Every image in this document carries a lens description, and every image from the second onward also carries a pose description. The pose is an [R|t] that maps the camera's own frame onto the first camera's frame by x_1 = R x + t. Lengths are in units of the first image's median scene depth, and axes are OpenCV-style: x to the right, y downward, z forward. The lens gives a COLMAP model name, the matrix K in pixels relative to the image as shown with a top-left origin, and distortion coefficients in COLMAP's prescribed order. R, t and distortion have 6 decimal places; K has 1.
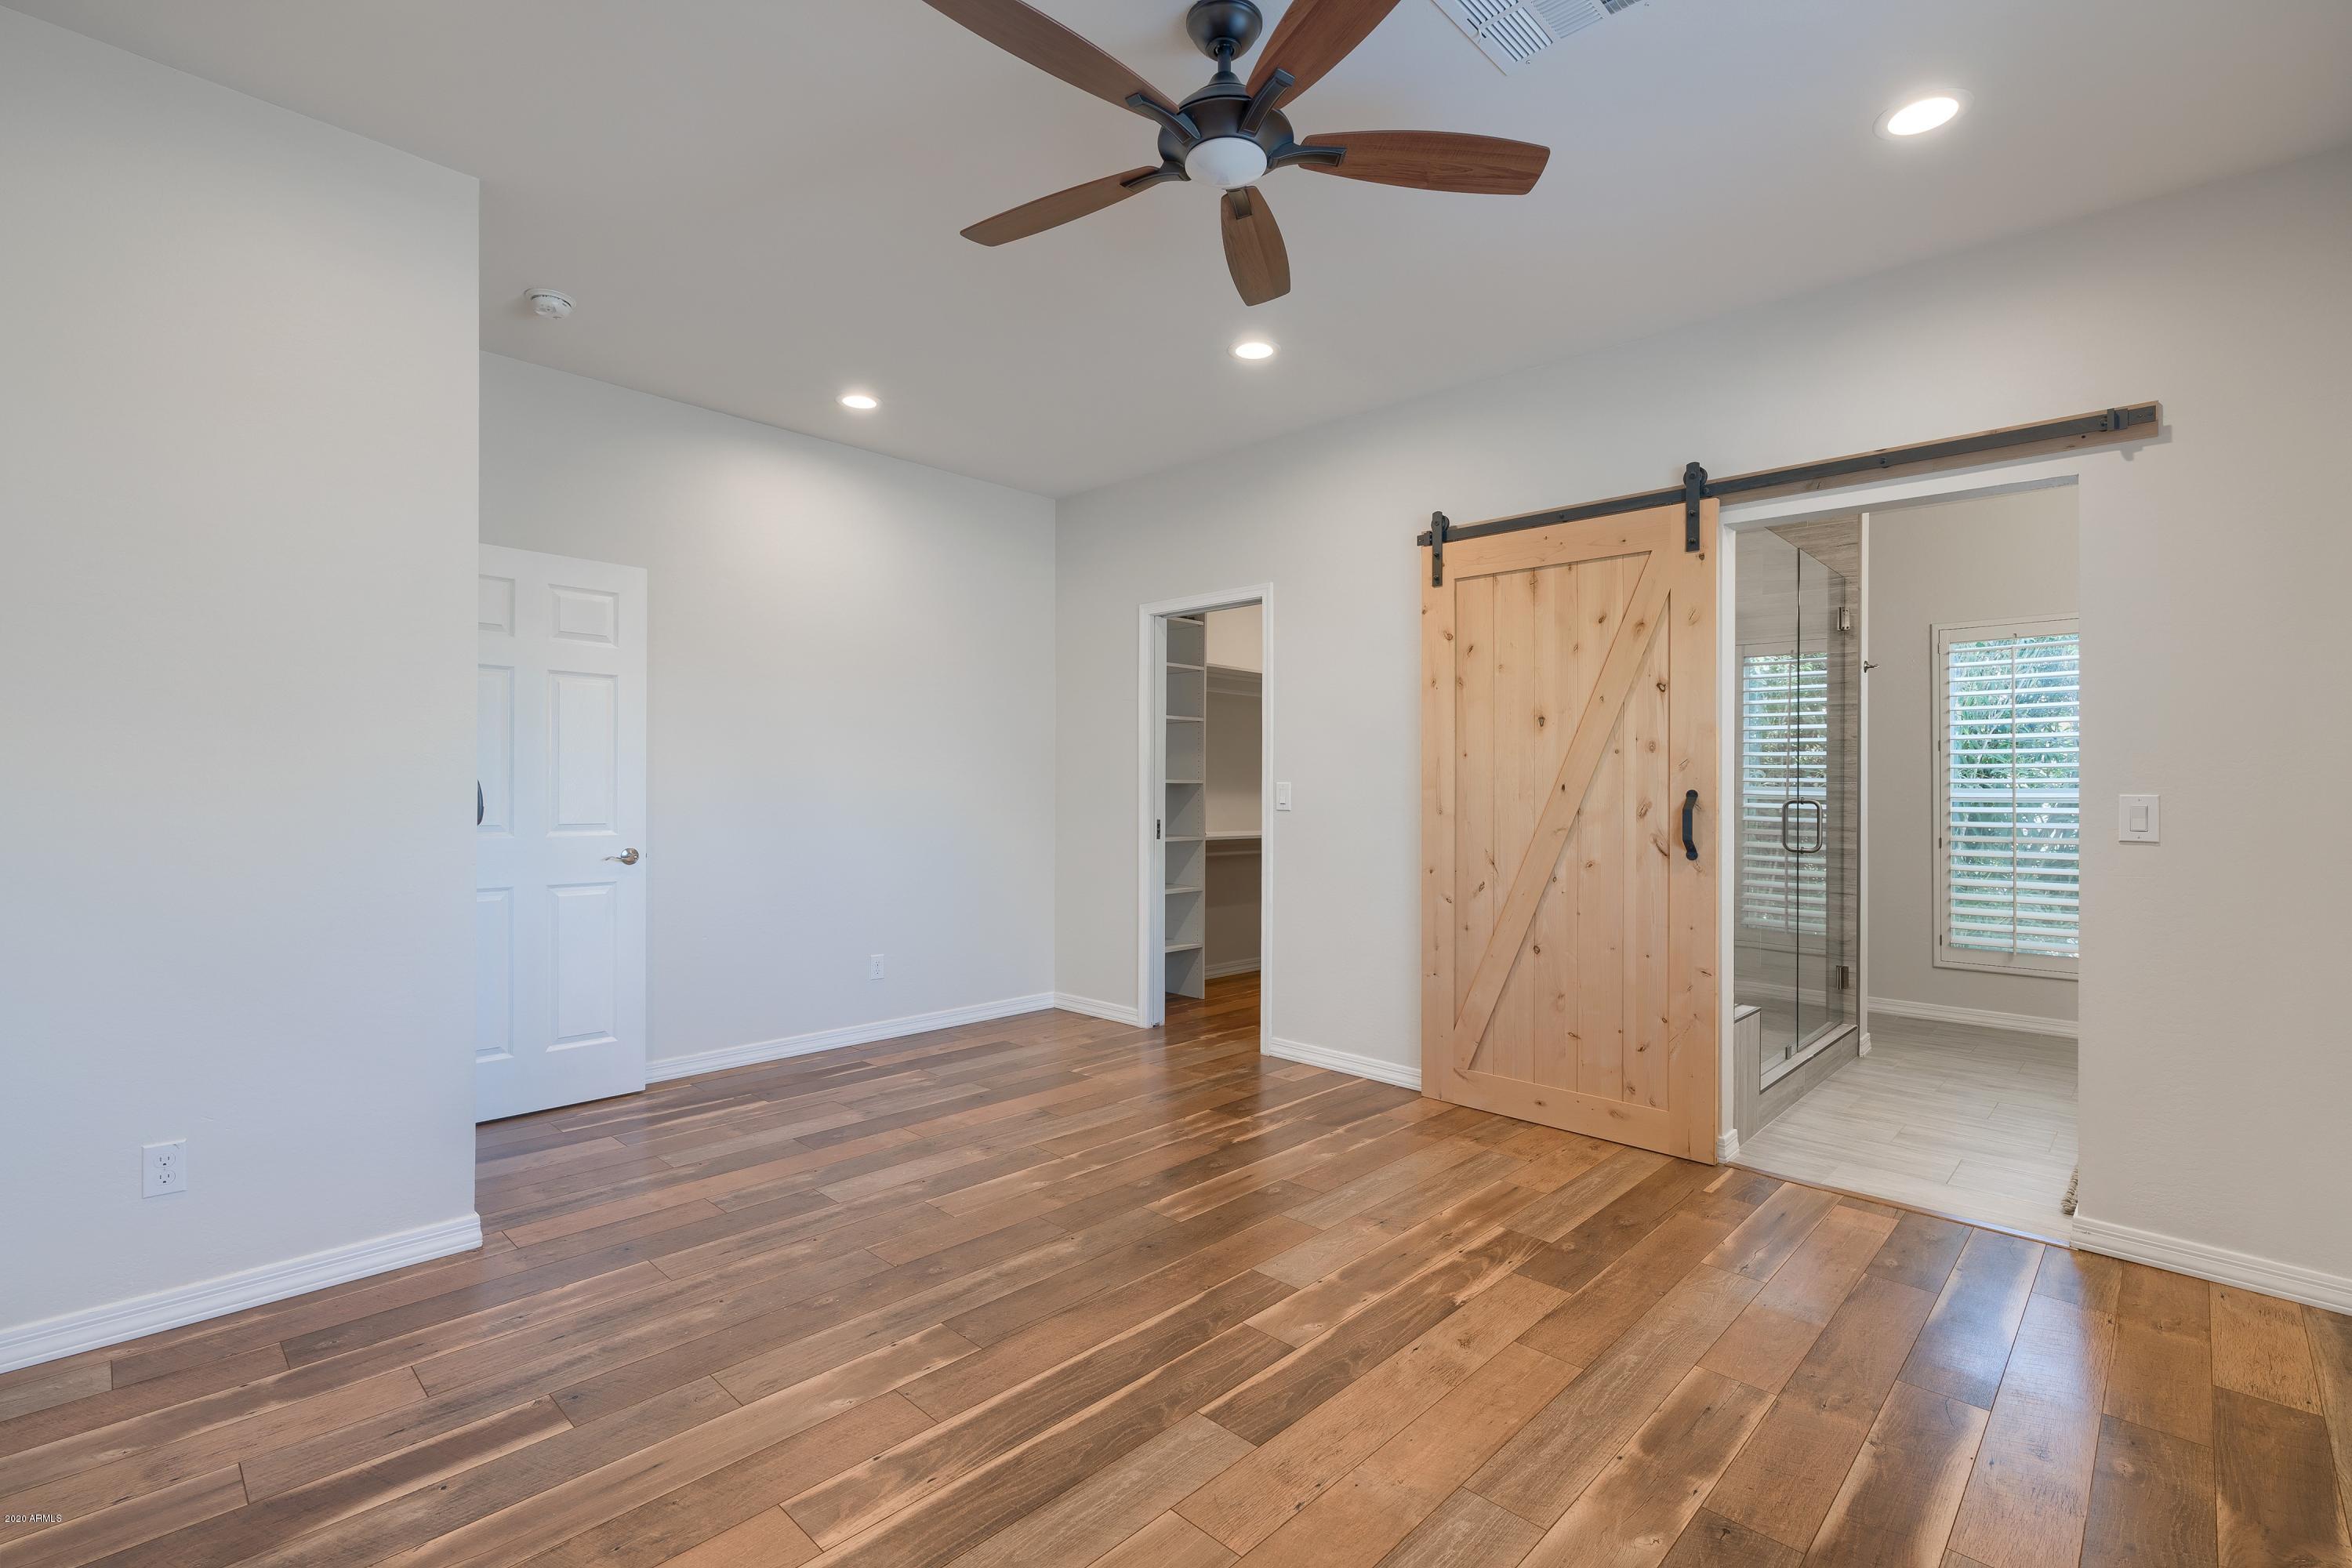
lens RADIAL K [[1032.0, 0, 1176.0], [0, 1032.0, 784.0], [0, 0, 1]] dist [0.000243, 0.000065]
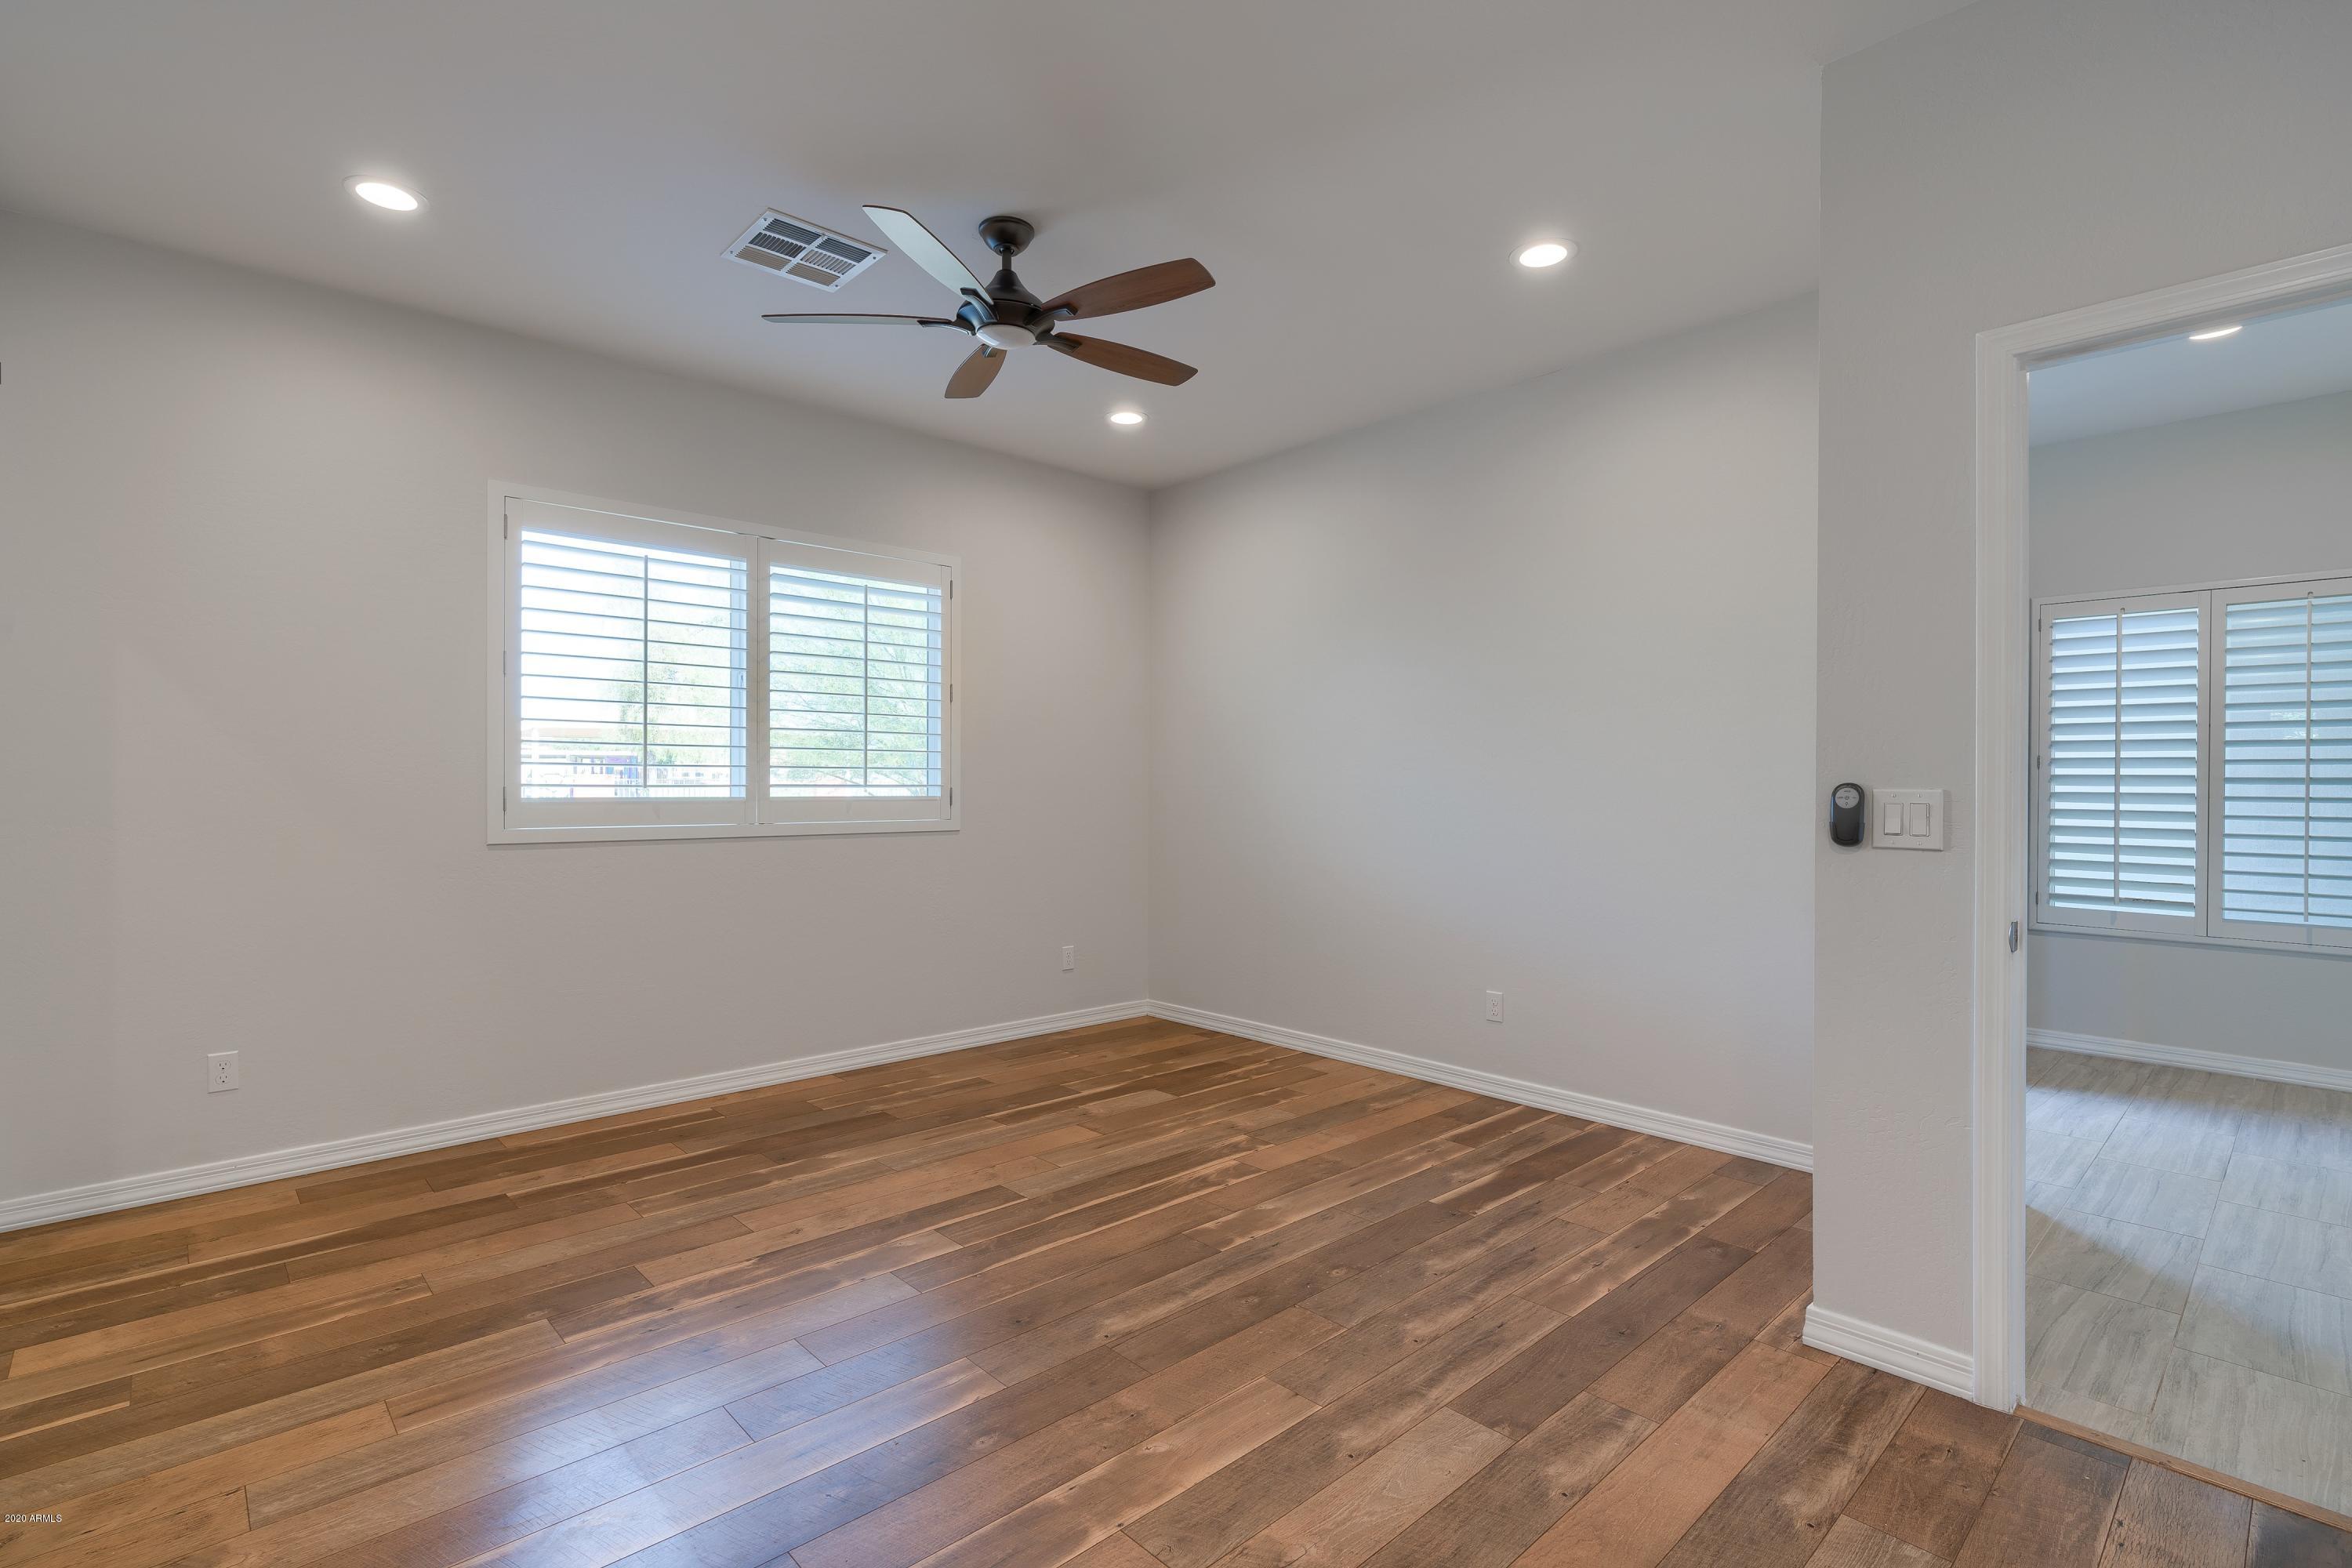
lens RADIAL K [[1032.0, 0, 1176.0], [0, 1032.0, 784.0], [0, 0, 1]] dist [0.000243, 0.000065]
pose [[-0.998603, -0.013216, 0.051152, -0.221968], [-0.013335, 0.999909, -0.001981, -0.001332], [-0.051121, -0.002660, -0.998689, 2.103782]]
